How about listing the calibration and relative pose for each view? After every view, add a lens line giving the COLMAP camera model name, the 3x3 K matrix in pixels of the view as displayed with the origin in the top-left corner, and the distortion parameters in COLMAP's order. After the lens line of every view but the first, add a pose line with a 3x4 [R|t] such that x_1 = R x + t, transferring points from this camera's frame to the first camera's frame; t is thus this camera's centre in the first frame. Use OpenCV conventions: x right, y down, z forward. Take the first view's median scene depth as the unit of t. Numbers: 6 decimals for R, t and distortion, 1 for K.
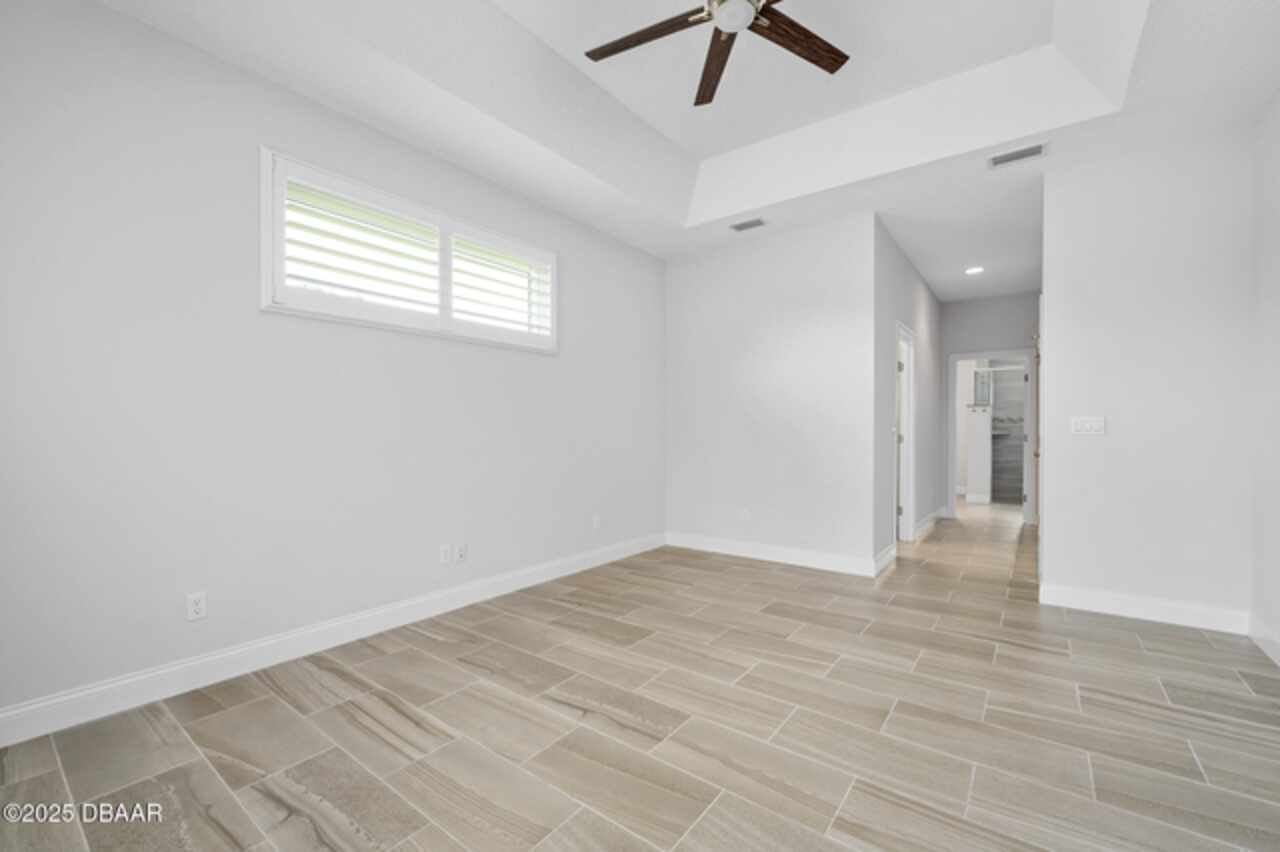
lens RADIAL K [[526.7, 0, 654.0], [0, 526.7, 431.8], [0, 0, 1]] dist [-0.001255, 0.000105]
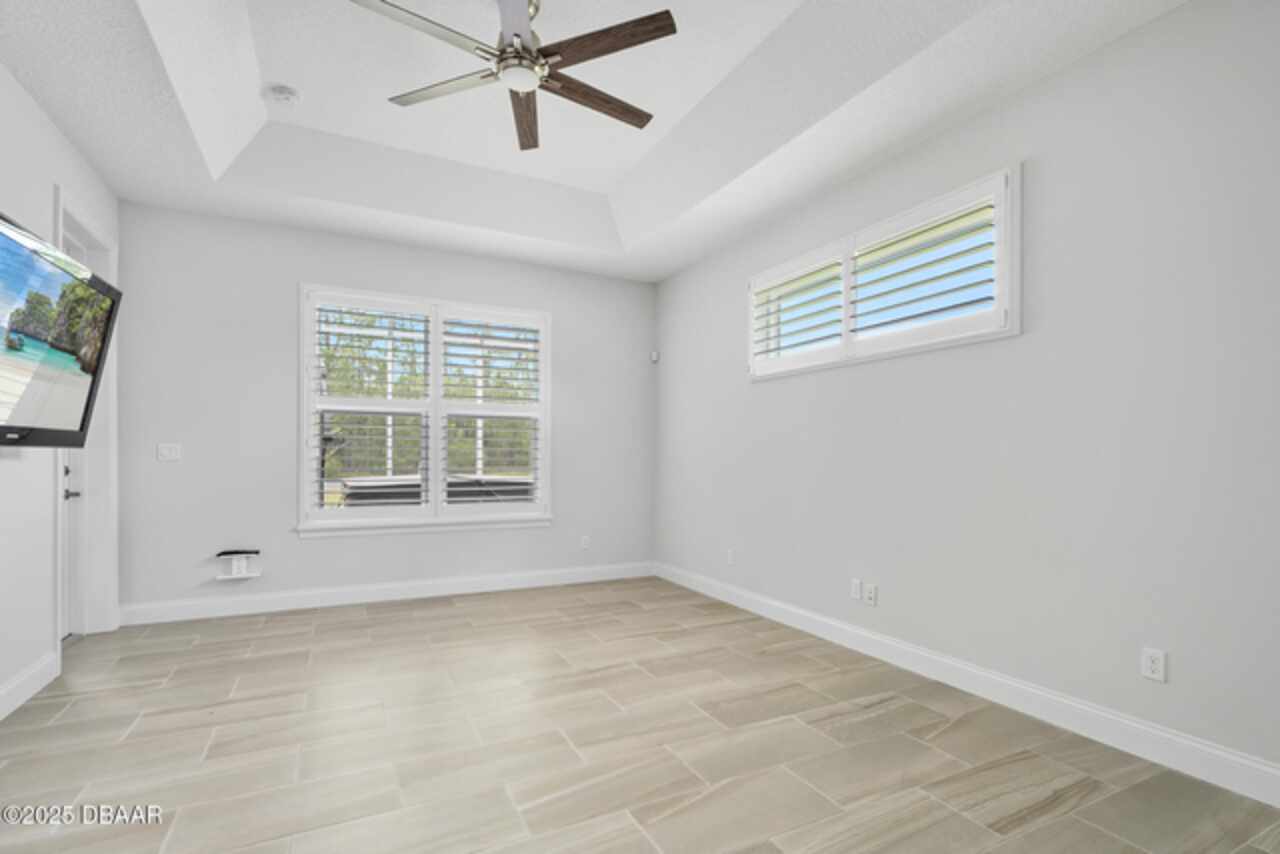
lens RADIAL K [[588.5, 0, 640.7], [0, 588.5, 458.5], [0, 0, 1]] dist [0.000858, 0.000100]
pose [[-0.448698, -0.001980, -0.893681, 0.791577], [-0.005906, 0.999982, 0.000750, 0.004146], [0.893664, 0.005615, -0.448702, 1.250110]]
